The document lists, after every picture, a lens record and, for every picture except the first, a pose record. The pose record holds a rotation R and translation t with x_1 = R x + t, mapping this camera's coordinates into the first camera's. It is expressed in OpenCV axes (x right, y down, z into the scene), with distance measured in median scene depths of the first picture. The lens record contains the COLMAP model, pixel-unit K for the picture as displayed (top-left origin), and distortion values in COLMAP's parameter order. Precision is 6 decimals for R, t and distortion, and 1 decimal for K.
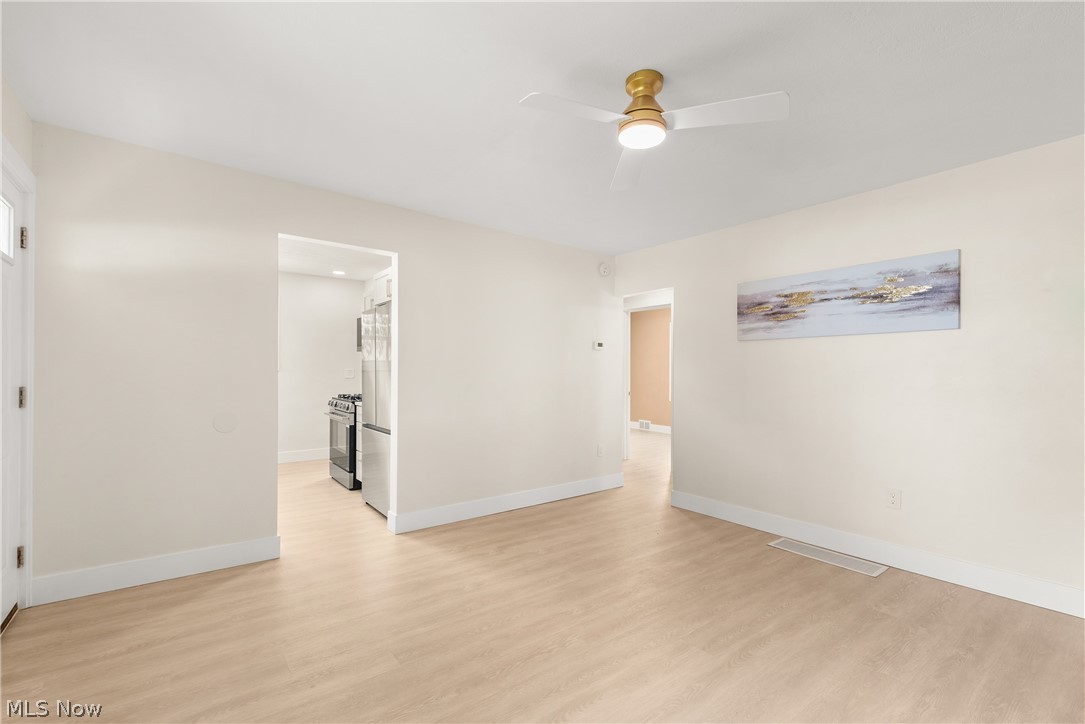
lens RADIAL K [[471.5, 0, 543.1], [0, 471.5, 367.6], [0, 0, 1]] dist [0.006526, 0.000046]
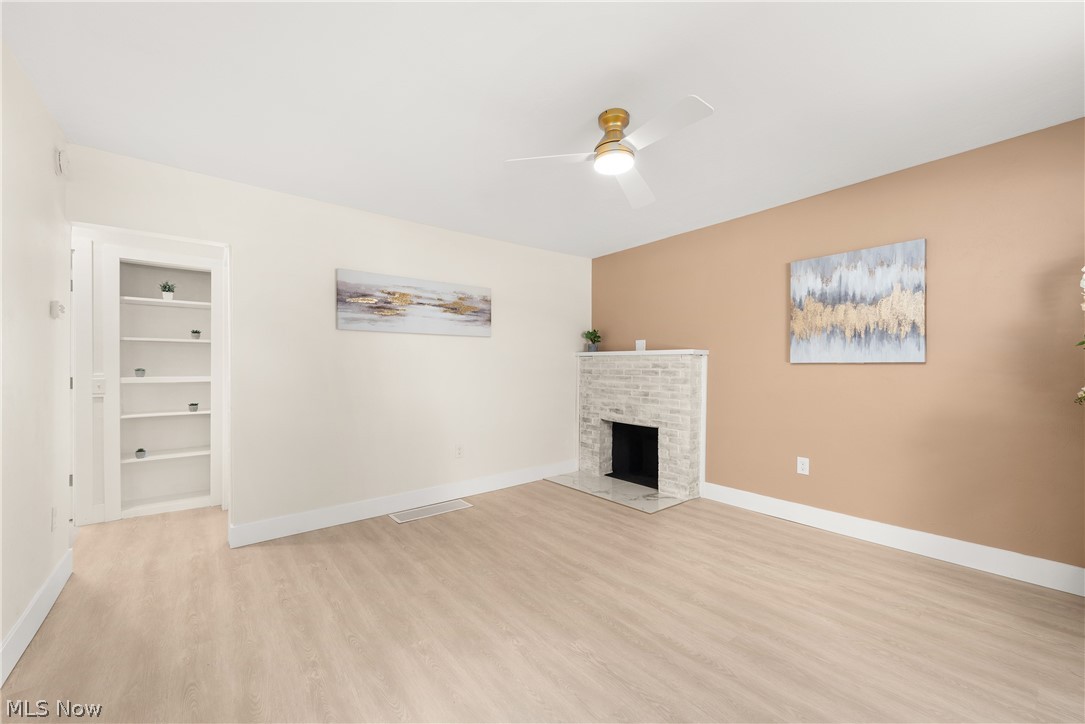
lens RADIAL K [[423.9, 0, 541.4], [0, 423.9, 365.6], [0, 0, 1]] dist [0.018561, -0.005933]
pose [[-0.016574, -0.005888, 0.999845, -0.520918], [-0.009238, 0.999941, 0.005736, 0.007325], [-0.999820, -0.009142, -0.016627, 0.727979]]
